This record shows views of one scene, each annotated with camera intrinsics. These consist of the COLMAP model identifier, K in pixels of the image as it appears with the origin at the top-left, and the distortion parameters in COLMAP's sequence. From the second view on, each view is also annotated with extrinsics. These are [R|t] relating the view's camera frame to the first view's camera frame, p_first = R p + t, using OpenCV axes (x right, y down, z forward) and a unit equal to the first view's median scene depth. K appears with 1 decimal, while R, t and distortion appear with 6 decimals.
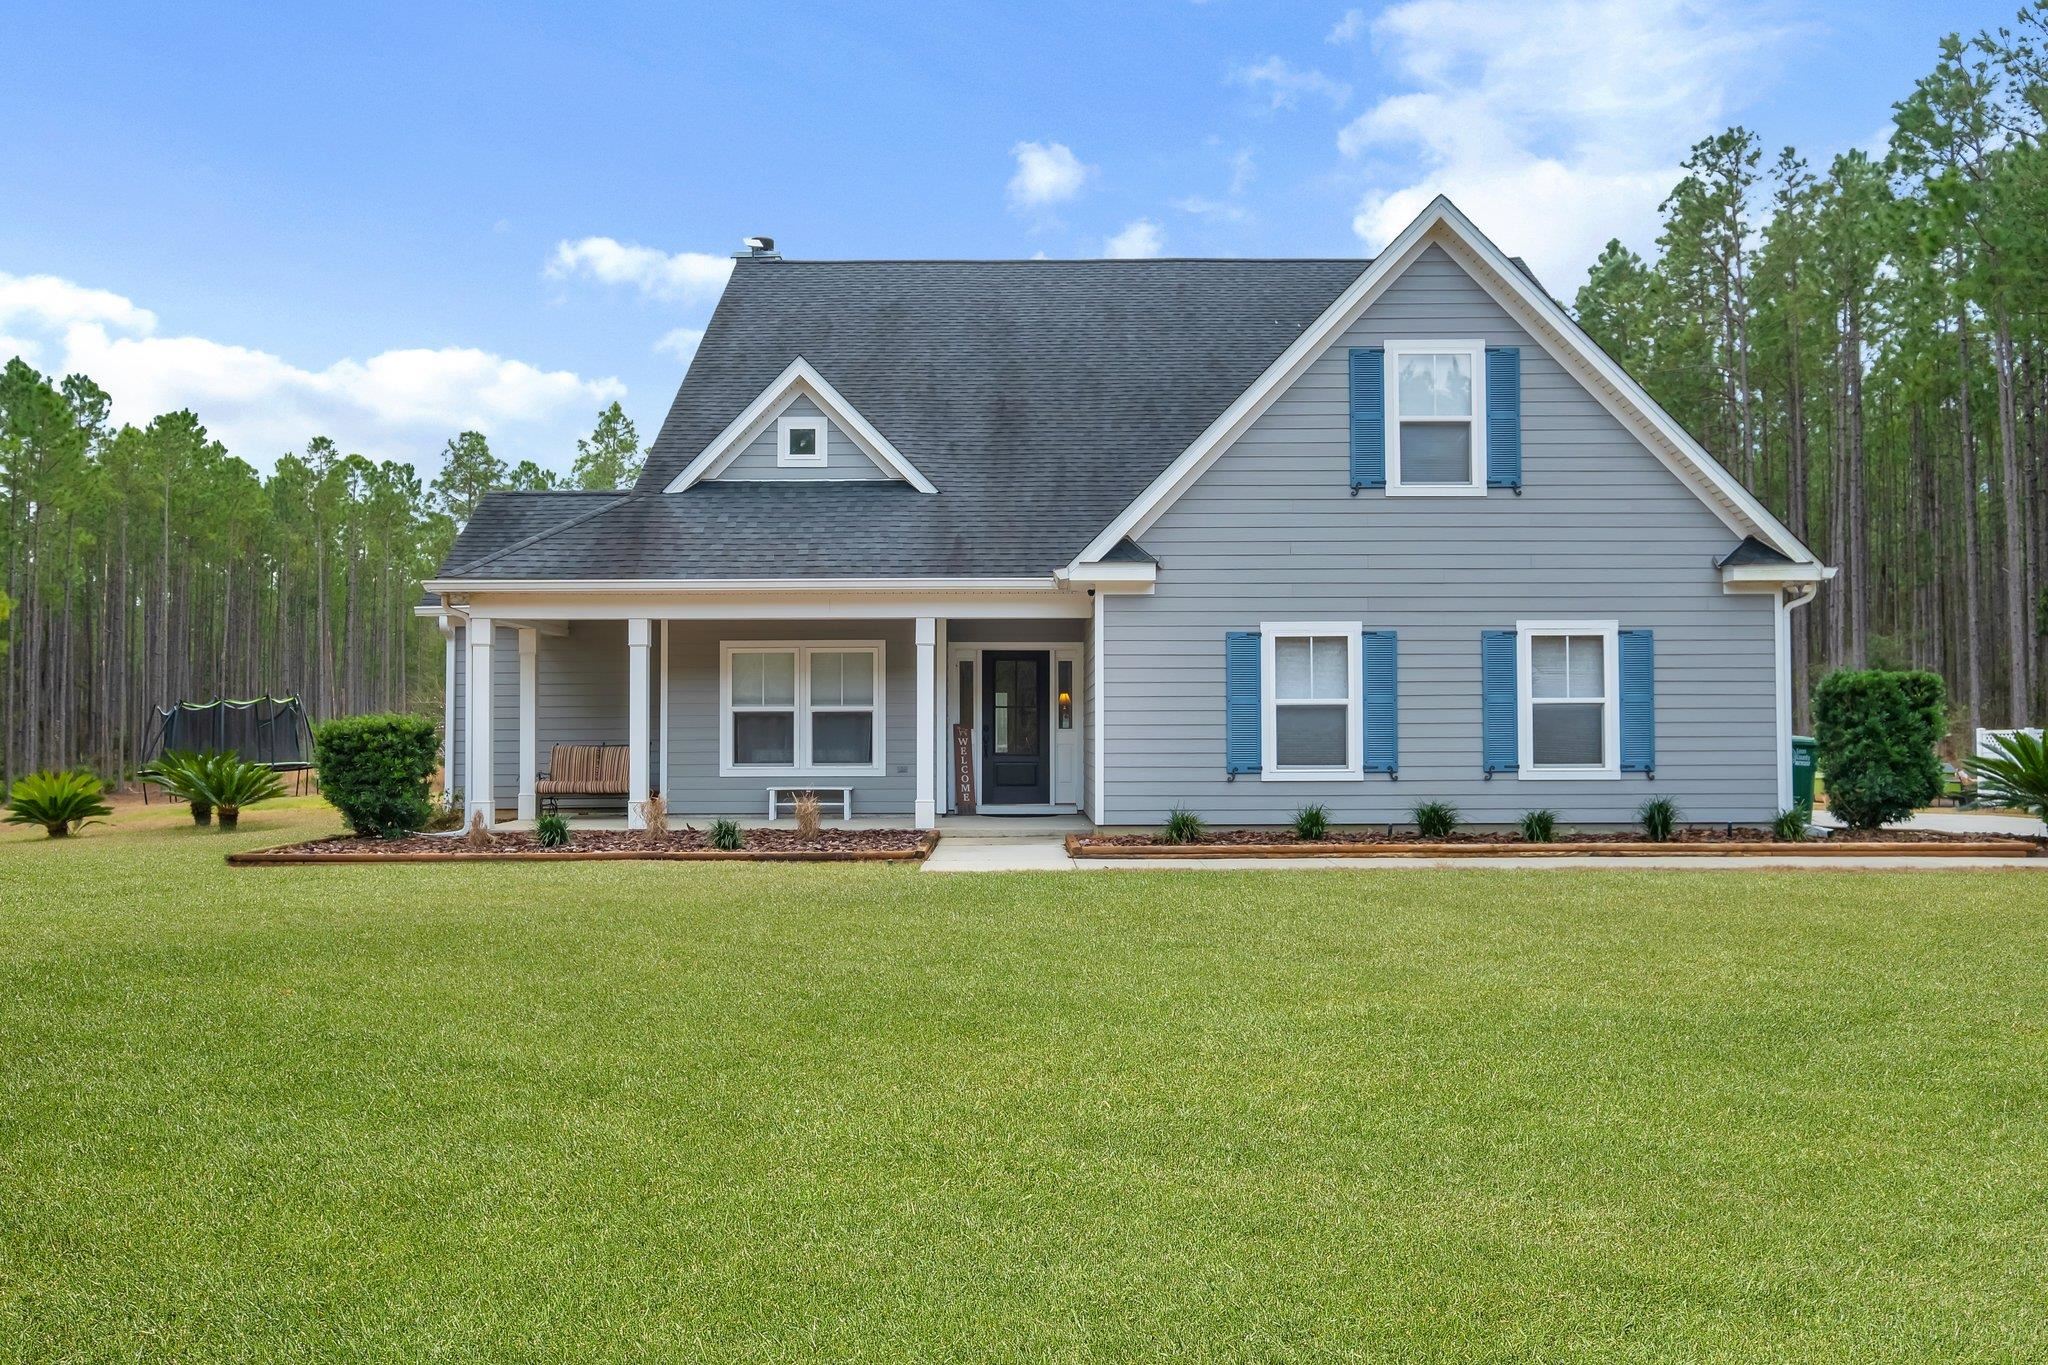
lens RADIAL K [[1707.8, 0, 1024.4], [0, 1707.8, 680.3], [0, 0, 1]] dist [0.000398, 0.000019]
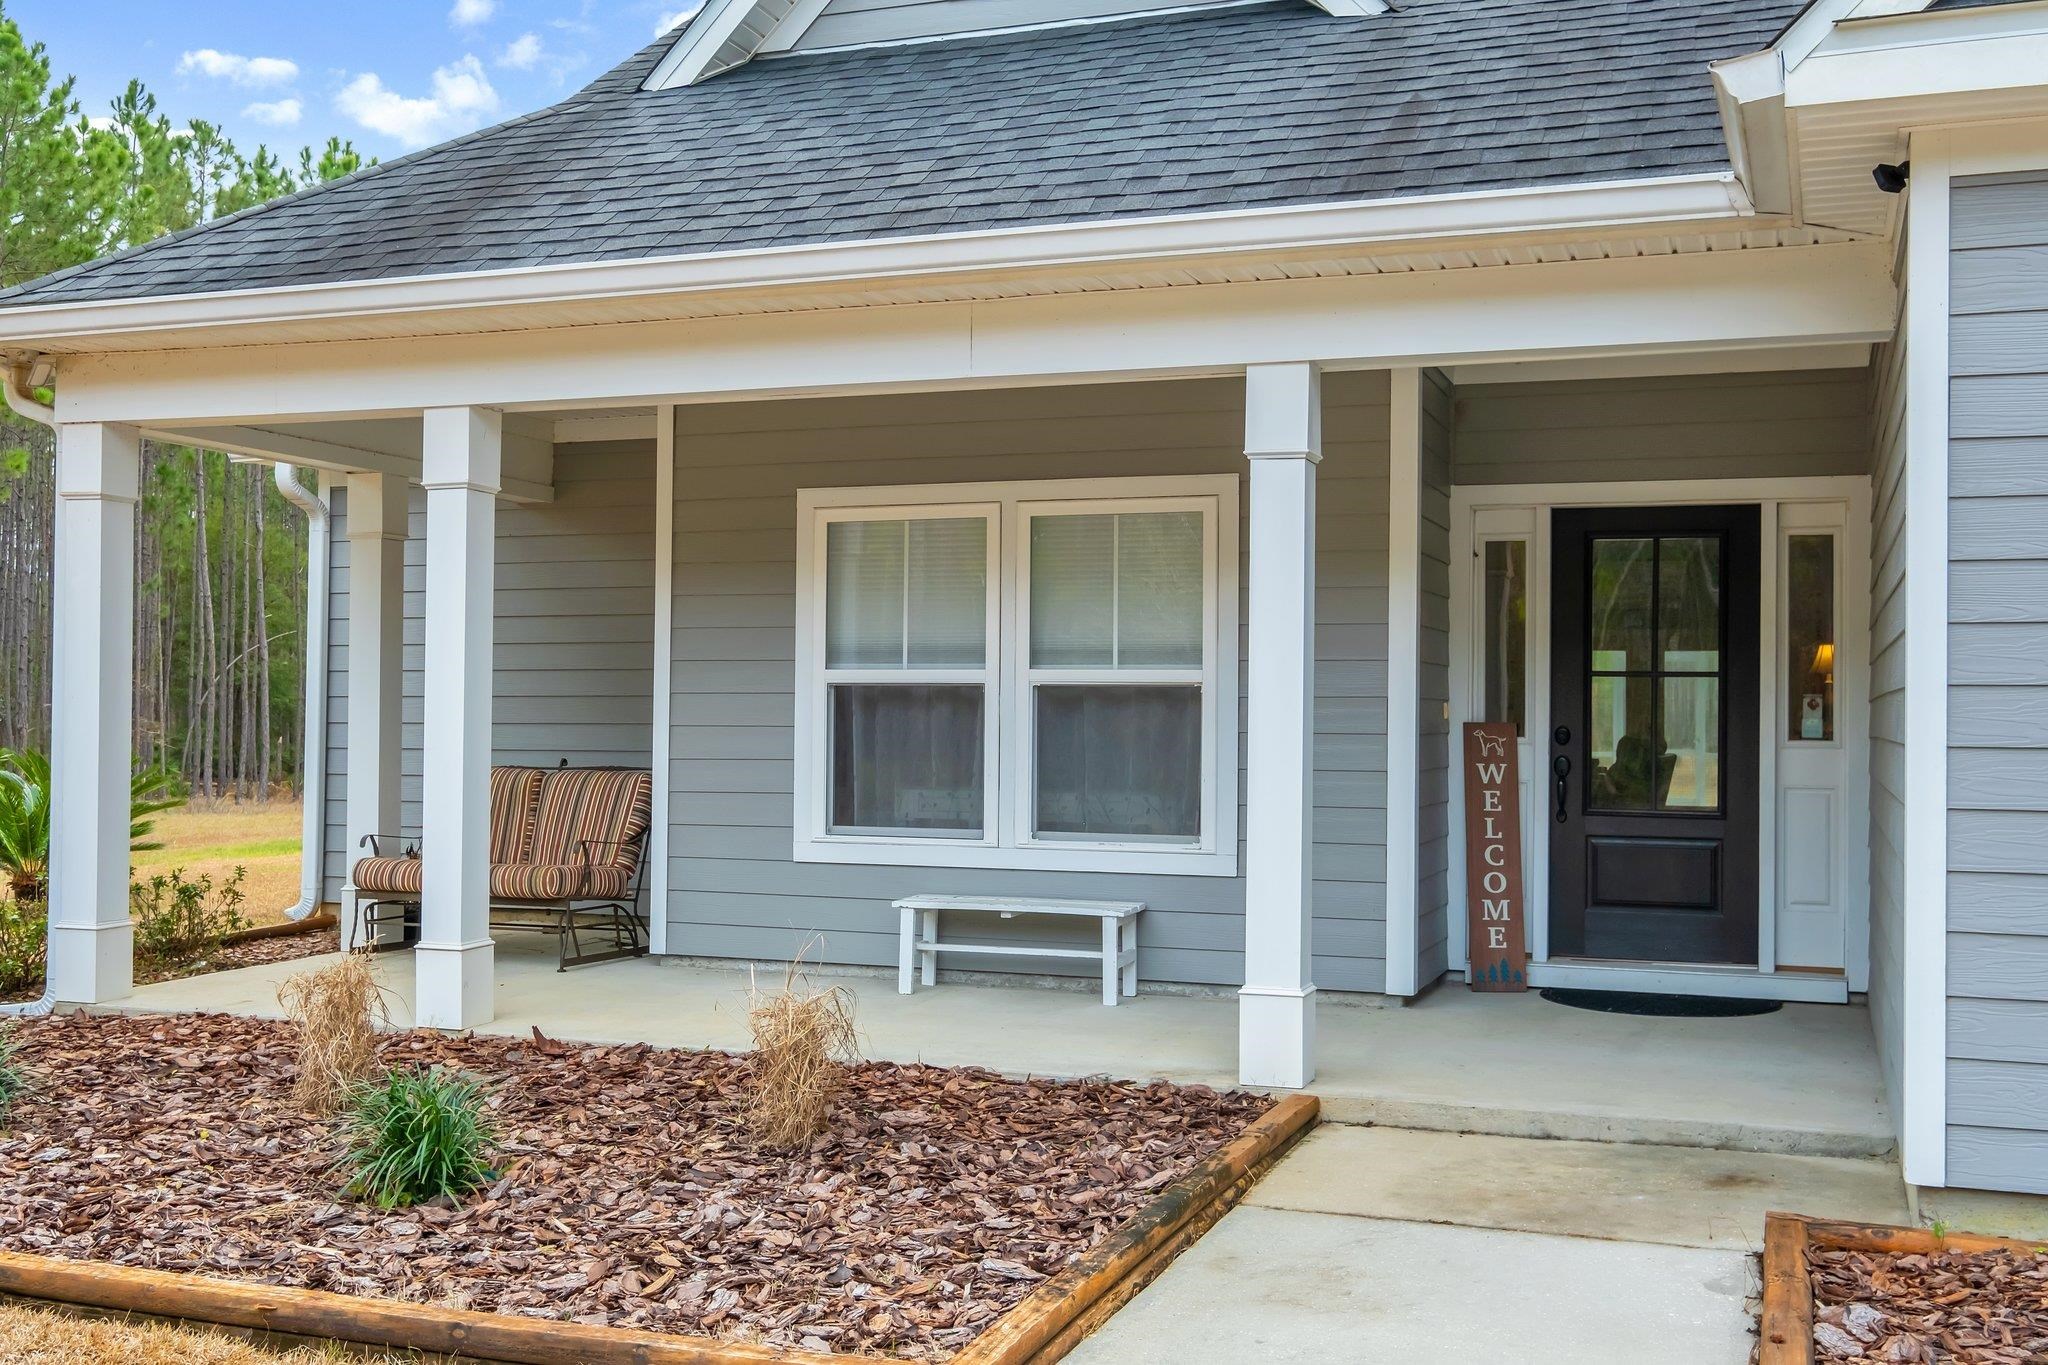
lens RADIAL K [[2098.2, 0, 1021.9], [0, 2098.2, 683.0], [0, 0, 1]] dist [0.016611, 0.000000]
pose [[0.936637, 0.004917, -0.350267, 0.024882], [0.001075, 0.999856, 0.016910, 0.010784], [0.350300, -0.016215, 0.936497, 0.594982]]
